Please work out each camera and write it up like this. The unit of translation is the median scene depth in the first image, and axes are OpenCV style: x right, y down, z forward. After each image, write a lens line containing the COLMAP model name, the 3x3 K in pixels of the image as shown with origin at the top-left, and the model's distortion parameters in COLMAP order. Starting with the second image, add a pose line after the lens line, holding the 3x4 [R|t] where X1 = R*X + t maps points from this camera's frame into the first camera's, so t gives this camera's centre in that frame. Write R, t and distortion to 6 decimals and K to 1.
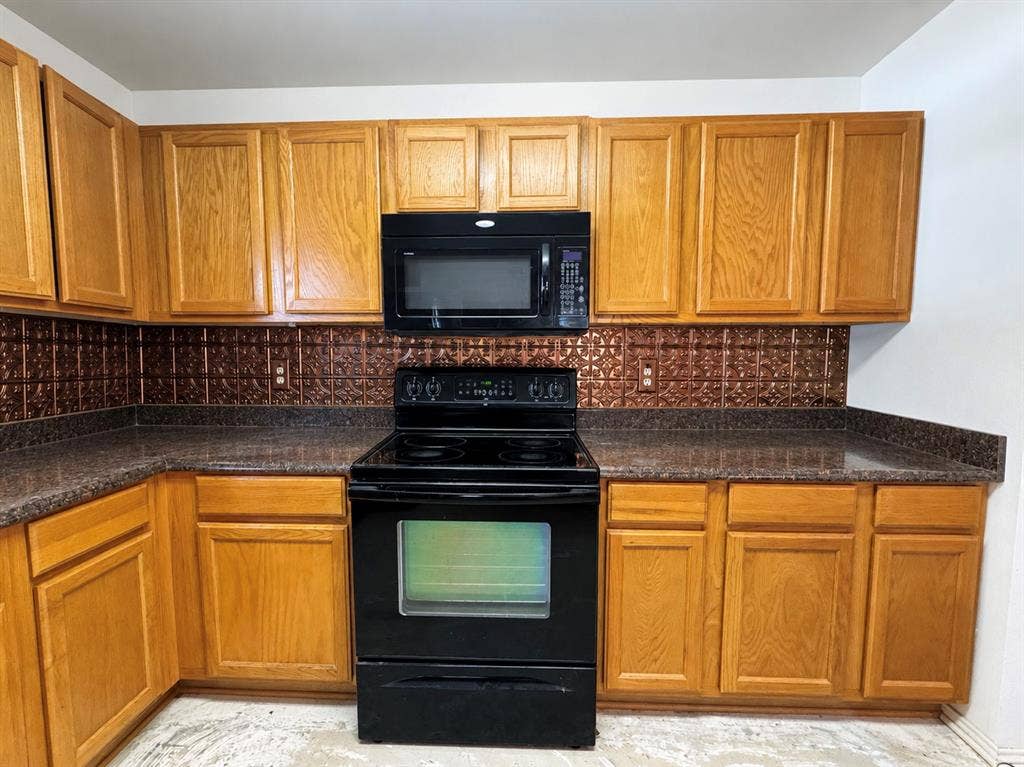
lens RADIAL K [[430.1, 0, 495.8], [0, 430.1, 372.3], [0, 0, 1]] dist [0.016037, -0.000069]
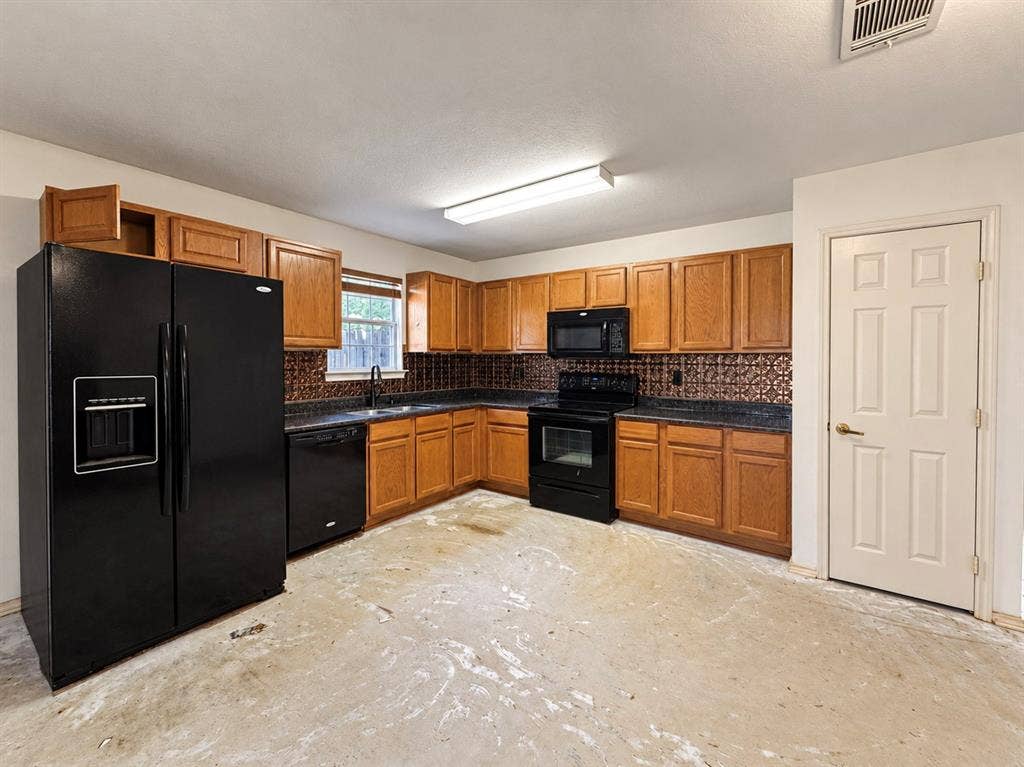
lens RADIAL K [[415.8, 0, 517.5], [0, 415.8, 379.2], [0, 0, 1]] dist [0.000067, -0.000002]
pose [[0.830893, 0.029169, -0.555668, 0.945859], [-0.036855, 0.999317, -0.002651, 0.045594], [0.555211, 0.022682, 0.831400, -1.111074]]
